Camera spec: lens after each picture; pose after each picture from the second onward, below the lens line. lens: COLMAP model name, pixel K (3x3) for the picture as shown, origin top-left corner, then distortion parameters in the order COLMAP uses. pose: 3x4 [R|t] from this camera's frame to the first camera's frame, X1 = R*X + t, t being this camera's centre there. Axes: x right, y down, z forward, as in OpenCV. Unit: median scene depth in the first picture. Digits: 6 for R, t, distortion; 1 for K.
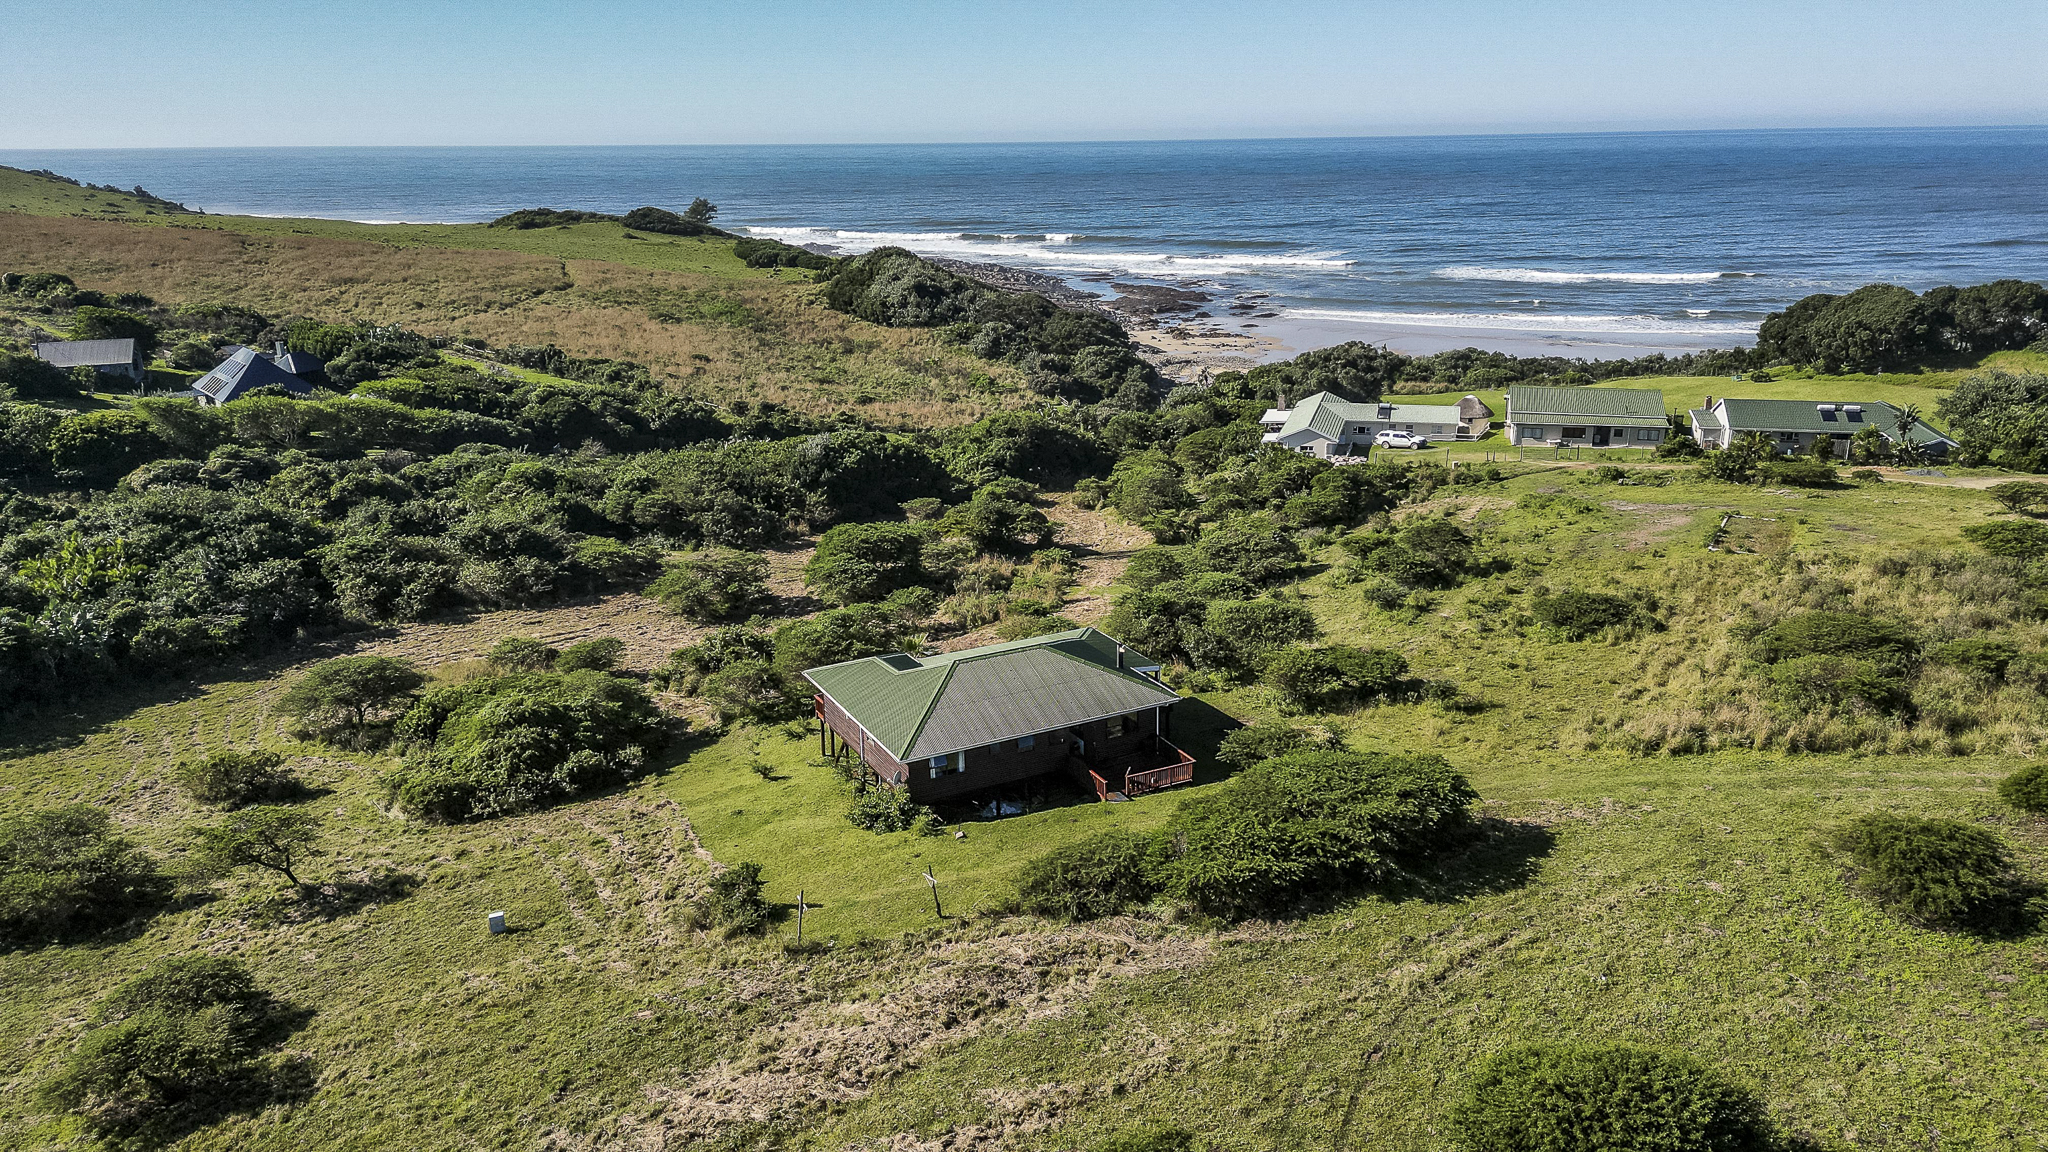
lens RADIAL K [[1420.0, 0, 1024.0], [0, 1420.0, 576.0], [0, 0, 1]] dist [0.117061, -0.144497]
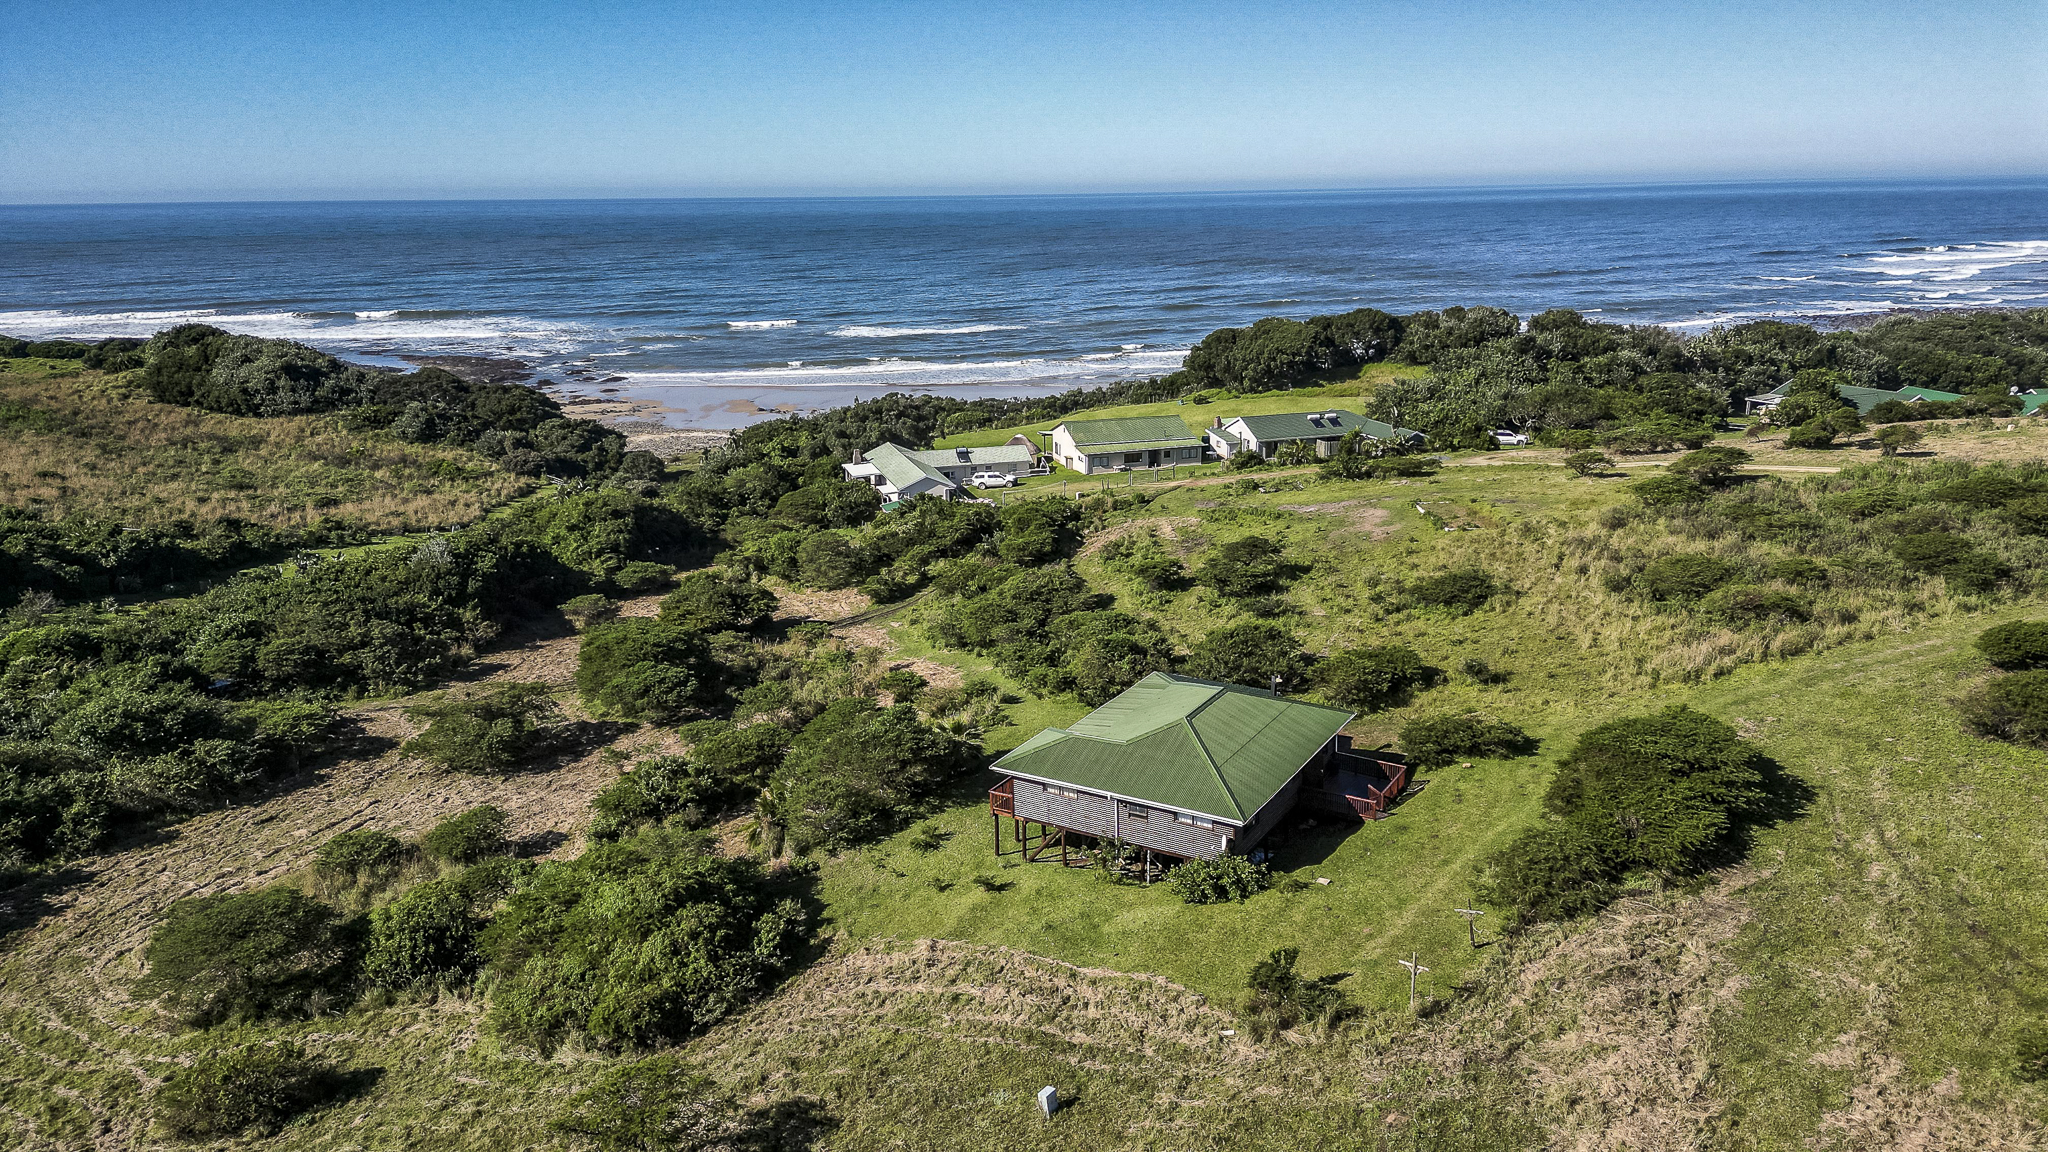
lens RADIAL K [[1420.1, 0, 1027.2], [0, 1420.1, 582.7], [0, 0, 1]] dist [0.089492, -0.093230]
pose [[0.849819, -0.140679, 0.507955, -0.268672], [0.158819, 0.987278, 0.007721, -0.024568], [-0.502578, 0.074111, 0.861349, 0.090099]]
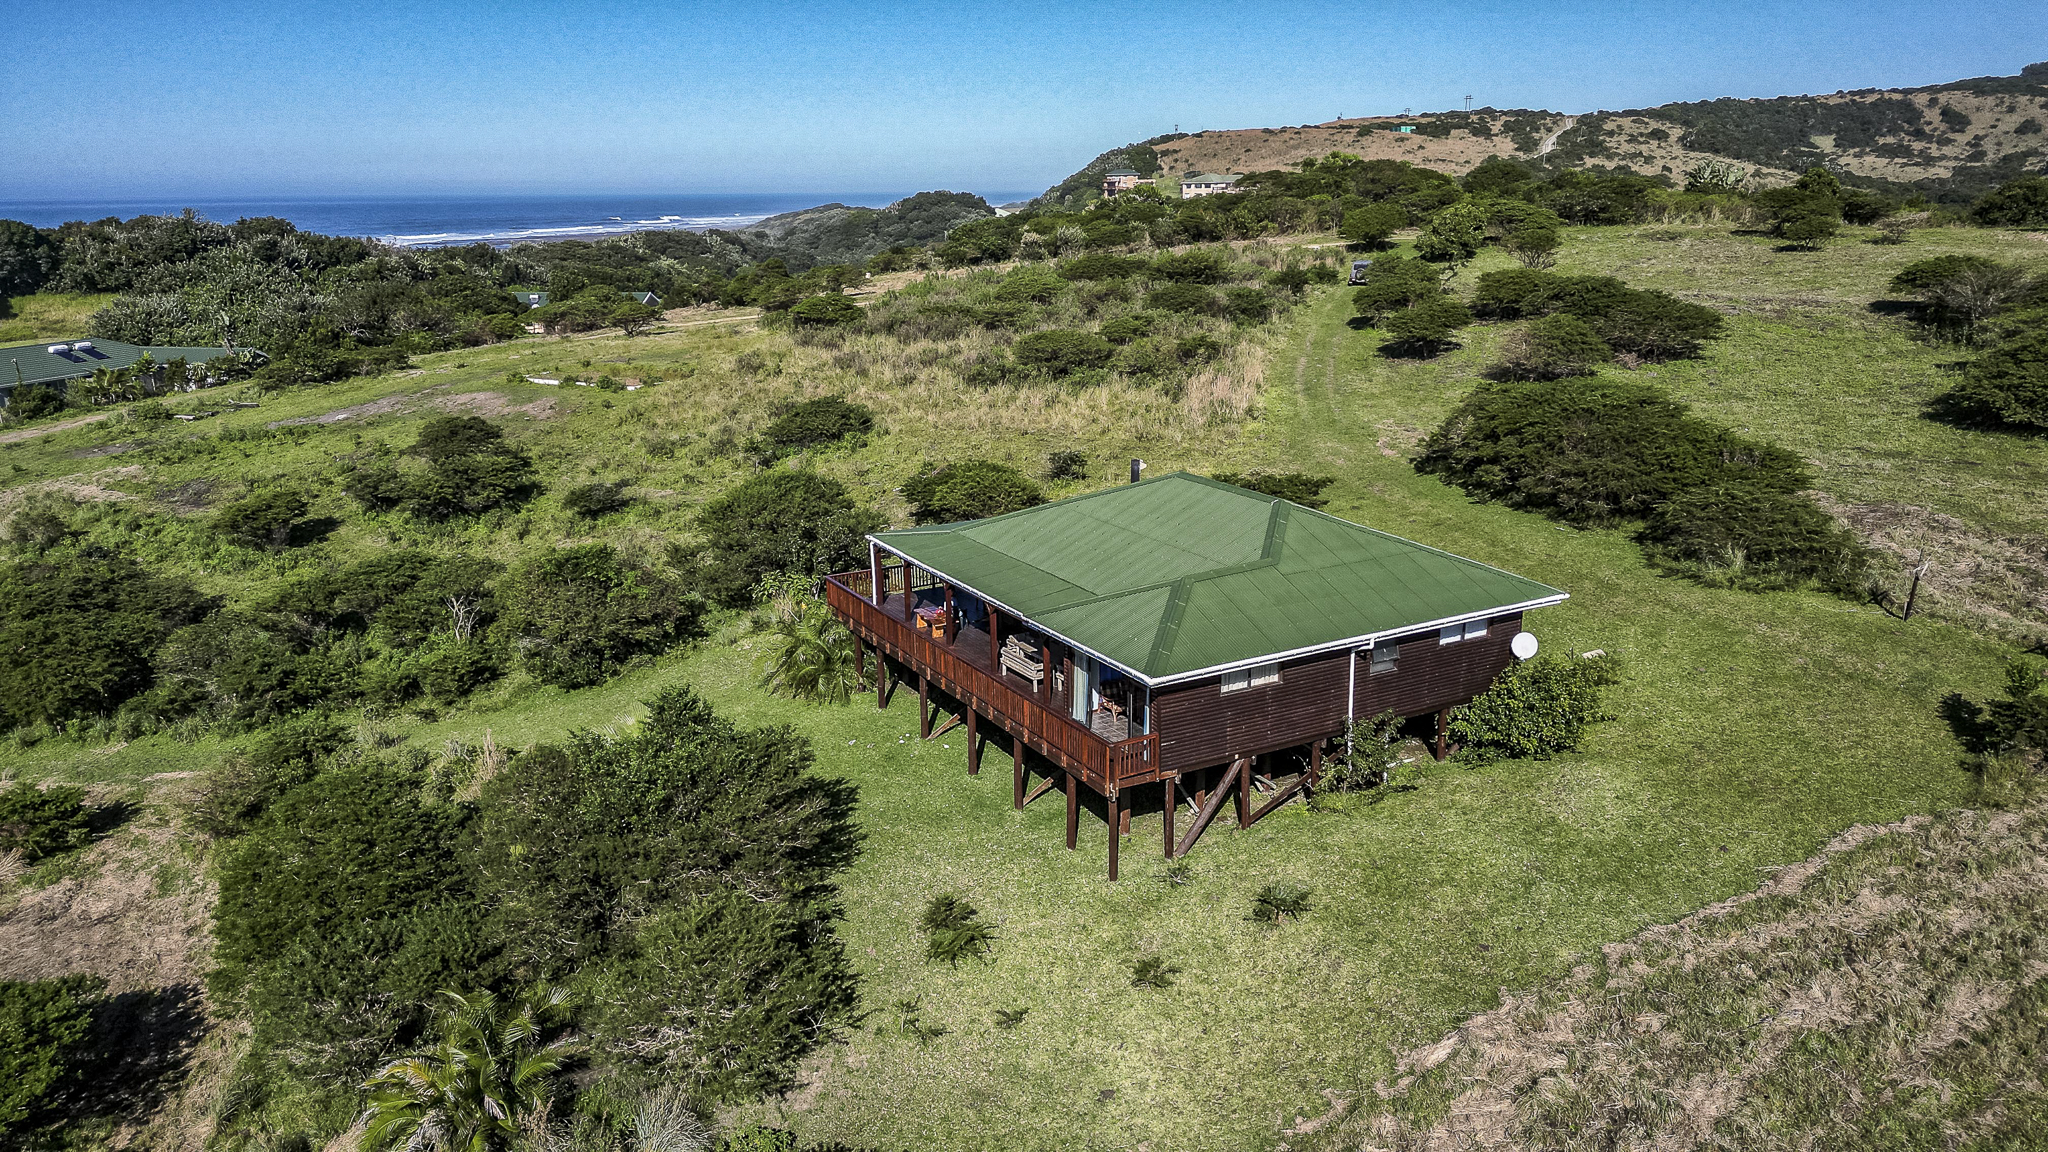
lens RADIAL K [[1420.1, 0, 1027.2], [0, 1420.1, 582.7], [0, 0, 1]] dist [0.089492, -0.093230]
pose [[-0.029323, -0.255431, 0.966383, -0.254251], [0.304084, 0.918696, 0.252053, -0.035161], [-0.952194, 0.301252, 0.050734, 0.464830]]
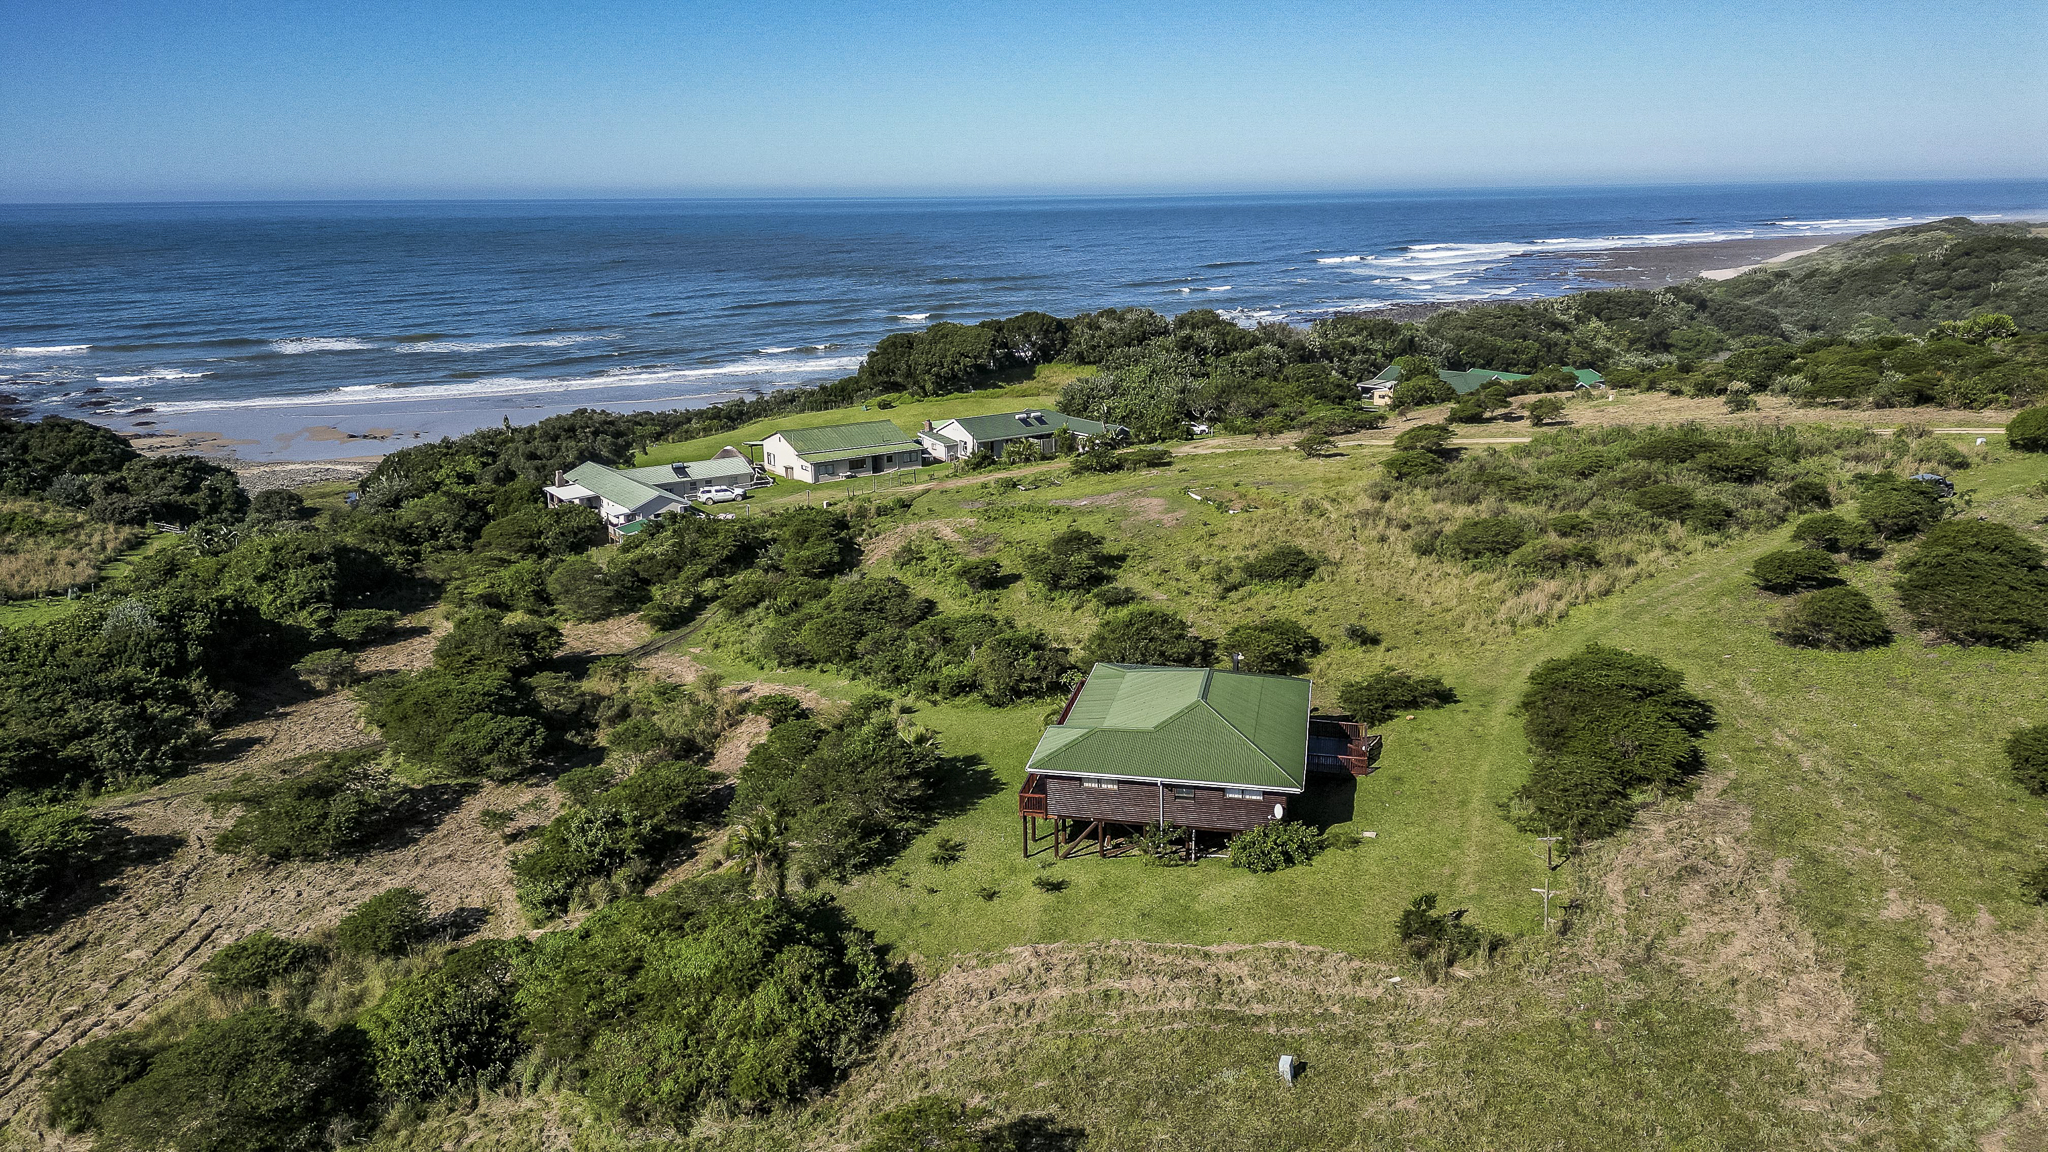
lens RADIAL K [[1420.1, 0, 1027.2], [0, 1420.1, 582.7], [0, 0, 1]] dist [0.089492, -0.093230]
pose [[0.642366, -0.199917, 0.739865, -0.372580], [0.229548, 0.971247, 0.063139, -0.049489], [-0.731214, 0.129276, 0.669786, 0.172972]]
